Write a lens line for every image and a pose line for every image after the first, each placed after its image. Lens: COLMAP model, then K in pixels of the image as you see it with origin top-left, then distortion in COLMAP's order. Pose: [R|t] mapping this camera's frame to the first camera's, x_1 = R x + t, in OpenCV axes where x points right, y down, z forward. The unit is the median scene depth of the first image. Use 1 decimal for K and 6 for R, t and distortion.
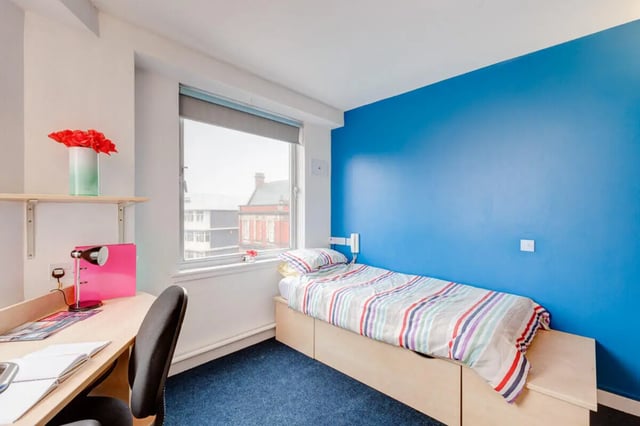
lens RADIAL K [[287.5, 0, 320.0], [0, 287.5, 213.0], [0, 0, 1]] dist [-0.001751, -0.000139]
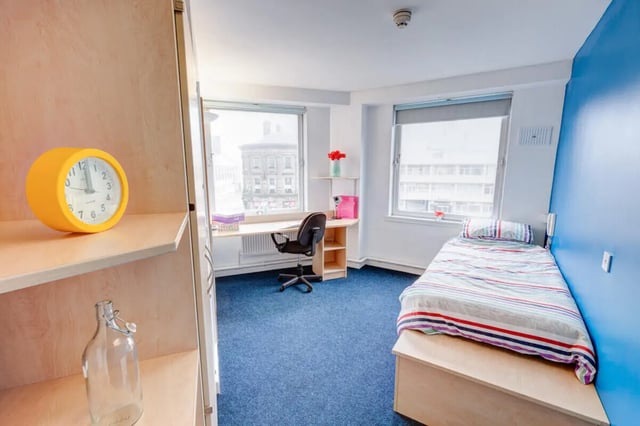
lens RADIAL K [[287.5, 0, 320.0], [0, 287.5, 213.0], [0, 0, 1]] dist [-0.001751, -0.000139]
pose [[0.218293, 0.161563, -0.962416, 1.081739], [0.003442, 0.986067, 0.166314, -0.106159], [0.975877, -0.039618, 0.214695, 0.182711]]
